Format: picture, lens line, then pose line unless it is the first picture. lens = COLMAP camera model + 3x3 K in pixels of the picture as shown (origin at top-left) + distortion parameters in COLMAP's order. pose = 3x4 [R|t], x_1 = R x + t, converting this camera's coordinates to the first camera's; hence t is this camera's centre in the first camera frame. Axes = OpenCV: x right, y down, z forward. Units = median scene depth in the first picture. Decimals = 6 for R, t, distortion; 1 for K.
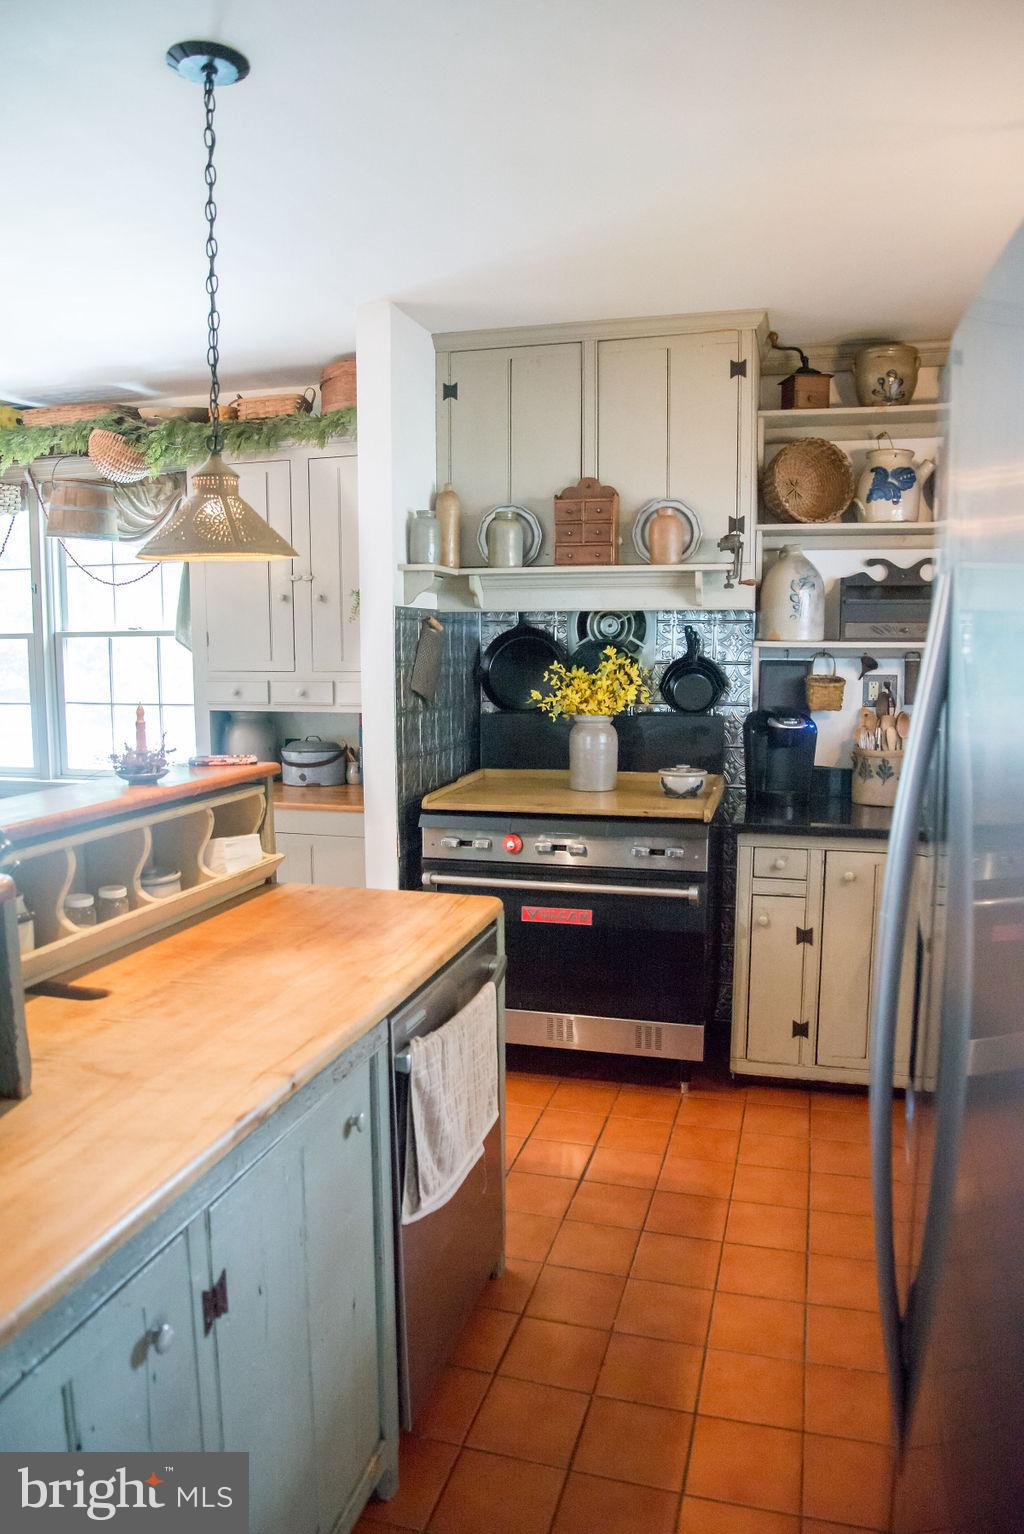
lens RADIAL K [[1050.4, 0, 520.4], [0, 1050.4, 770.5], [0, 0, 1]] dist [-0.066228, 0.011401]
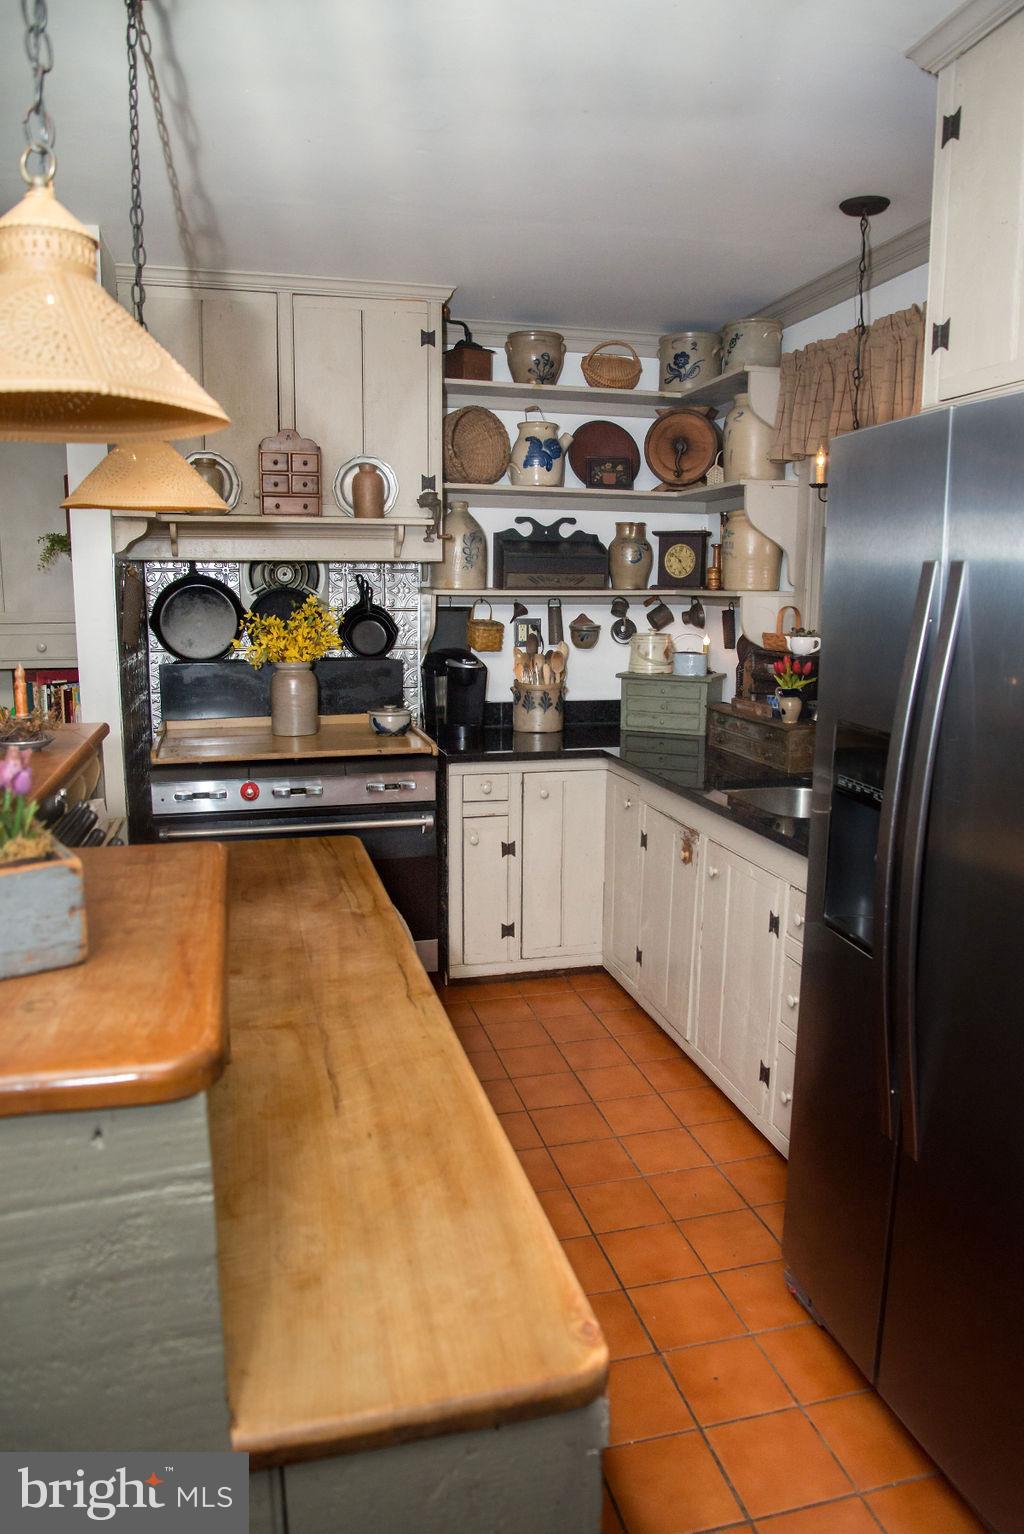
lens RADIAL K [[1050.4, 0, 502.0], [0, 1050.4, 766.5], [0, 0, 1]] dist [-0.066228, 0.011401]
pose [[0.870295, -0.079037, 0.486148, -0.259508], [0.054201, 0.996414, 0.064967, -0.006326], [-0.489540, -0.030191, 0.871458, 0.000906]]
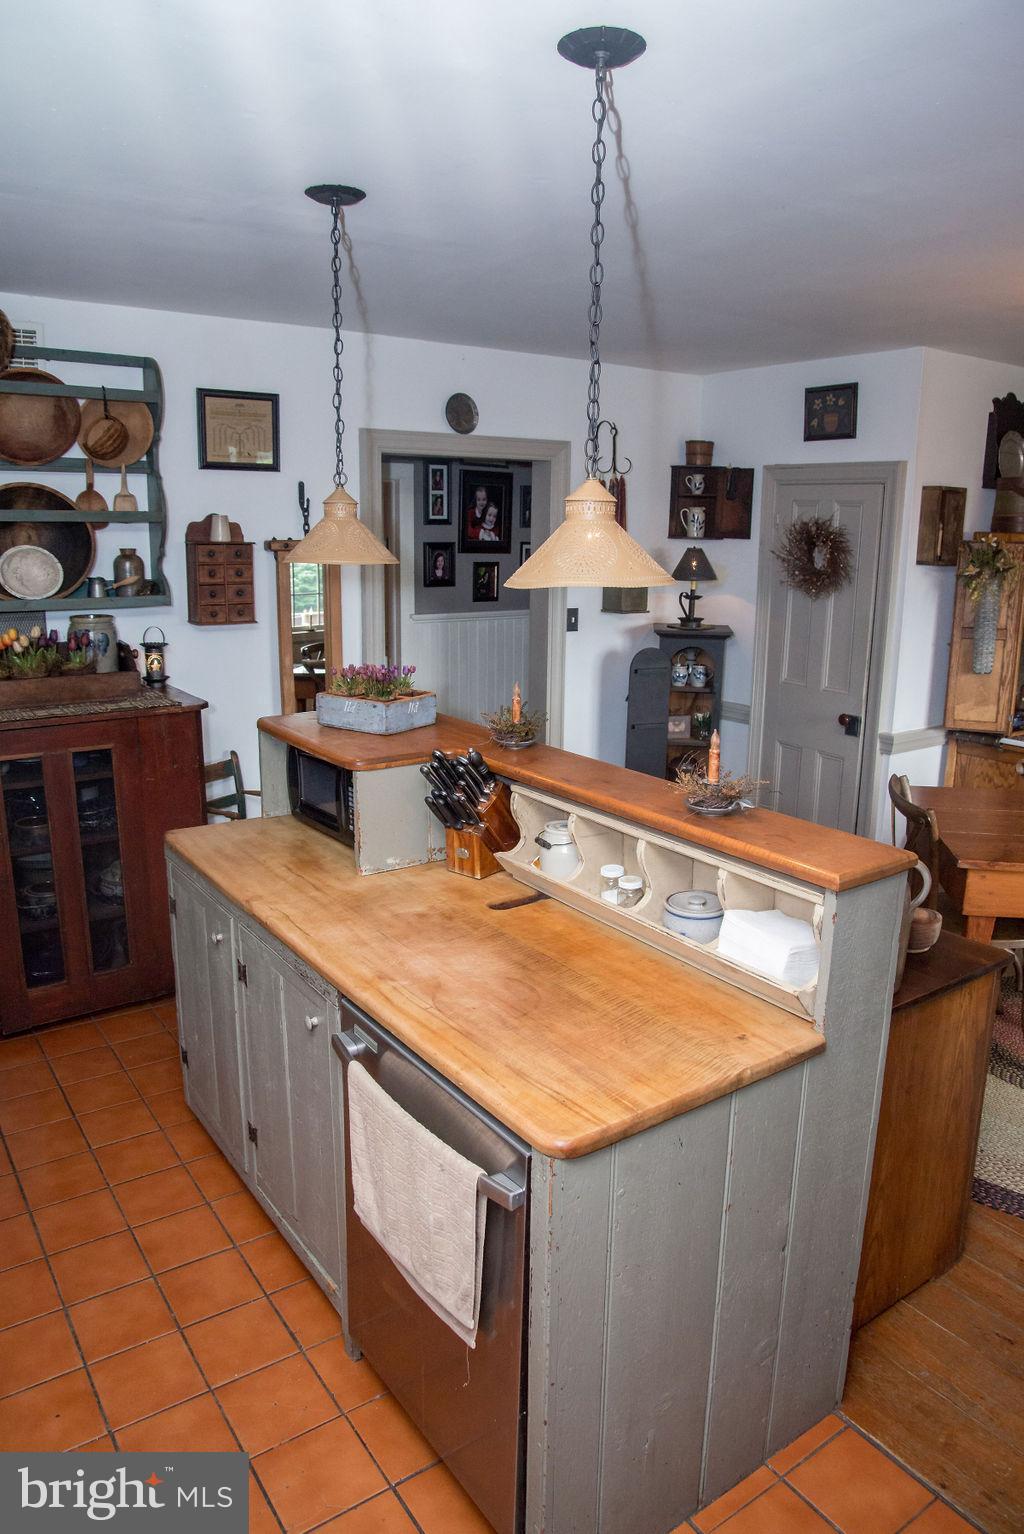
lens RADIAL K [[1050.4, 0, 515.6], [0, 1050.4, 771.0], [0, 0, 1]] dist [-0.066228, 0.011401]
pose [[-0.641761, 0.172851, -0.747172, 0.263973], [-0.089922, 0.950589, 0.297145, -0.166011], [0.761615, 0.257883, -0.594507, 0.830707]]
